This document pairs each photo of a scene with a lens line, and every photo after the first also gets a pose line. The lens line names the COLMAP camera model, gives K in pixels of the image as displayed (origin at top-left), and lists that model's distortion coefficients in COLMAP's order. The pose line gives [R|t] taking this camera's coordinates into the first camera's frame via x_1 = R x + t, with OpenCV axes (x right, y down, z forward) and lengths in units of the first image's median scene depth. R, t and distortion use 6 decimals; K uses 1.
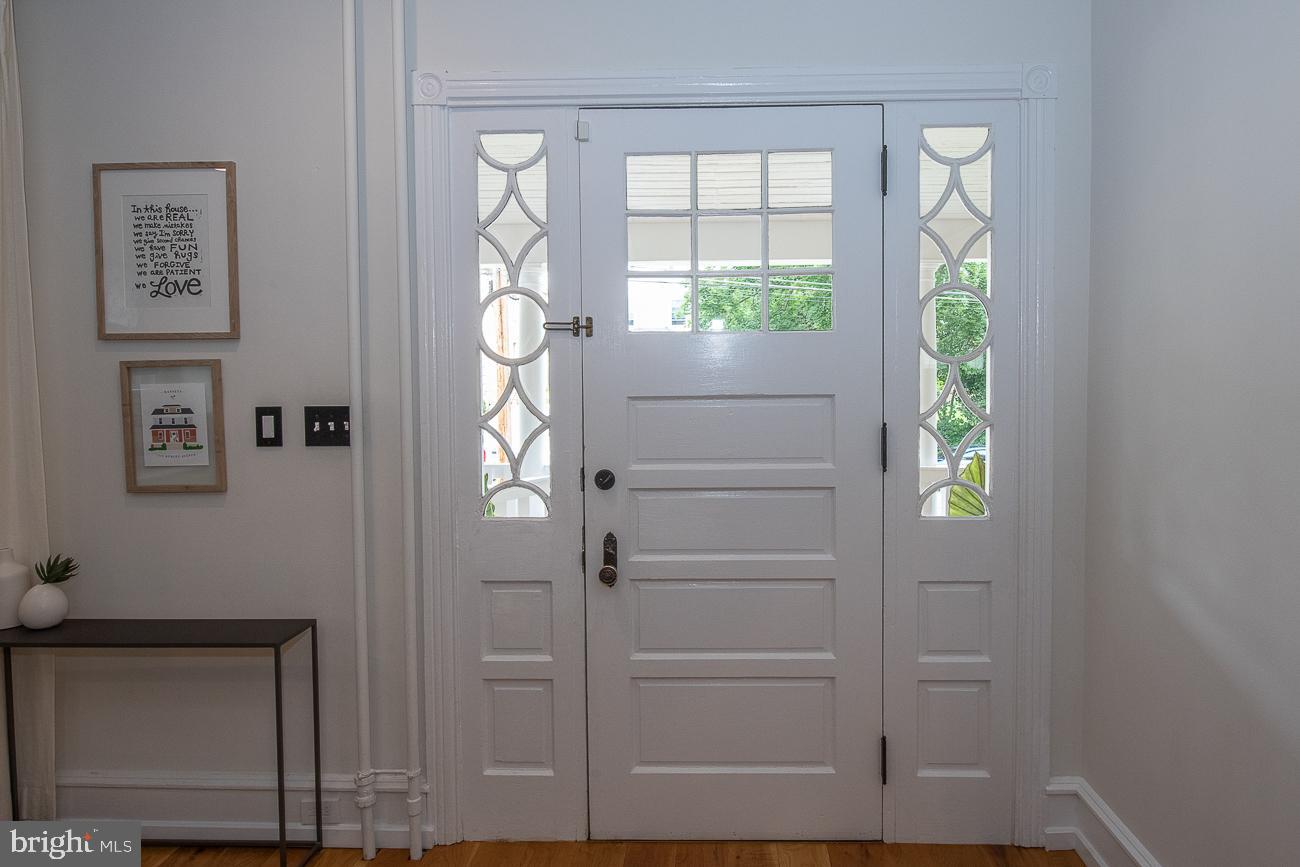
lens RADIAL K [[657.2, 0, 648.6], [0, 657.2, 429.9], [0, 0, 1]] dist [-0.005003, -0.000206]
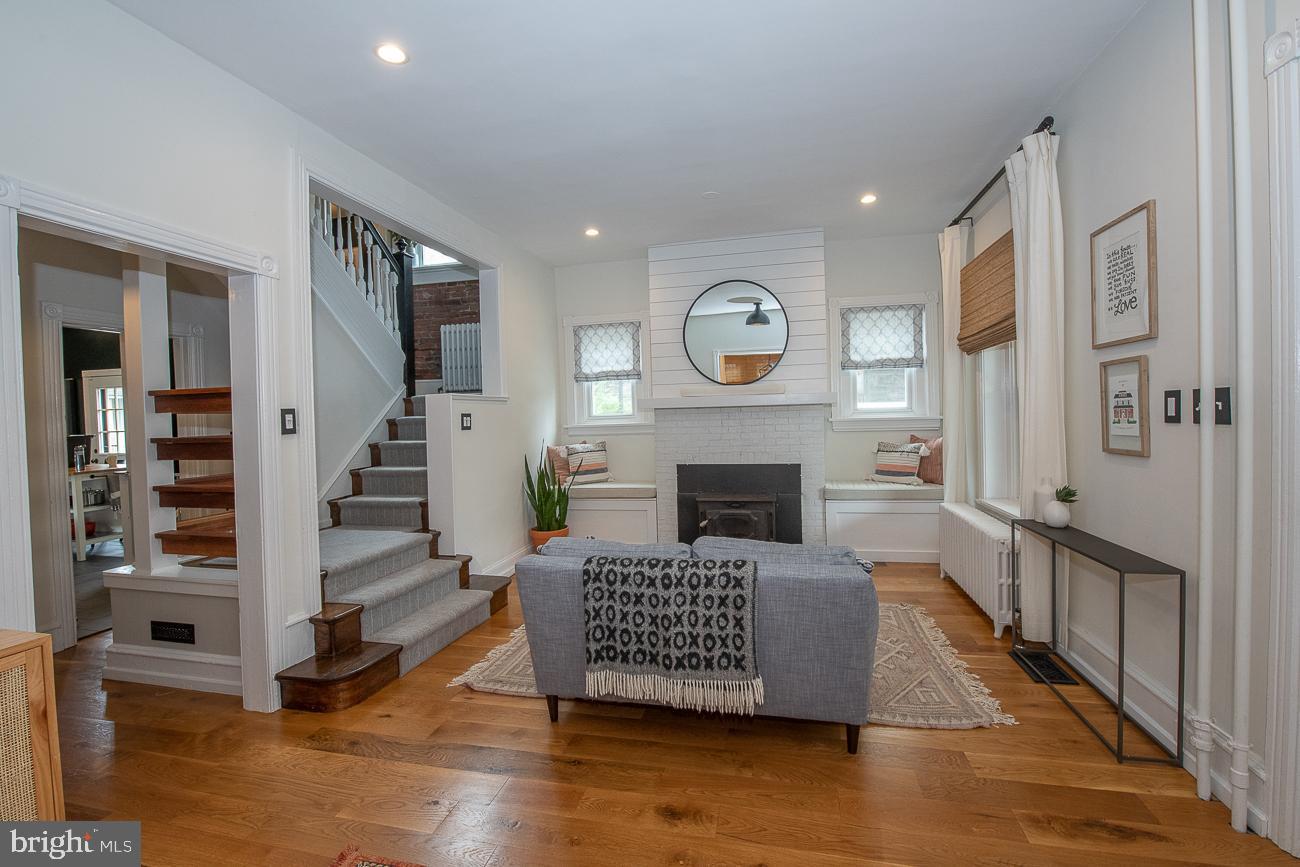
lens RADIAL K [[558.0, 0, 647.6], [0, 558.0, 425.1], [0, 0, 1]] dist [-0.013741, -0.000197]
pose [[-0.212399, 0.034123, -0.976587, 0.632305], [-0.004234, 0.999349, 0.035839, -0.003469], [0.977174, 0.011747, -0.212116, 0.265830]]
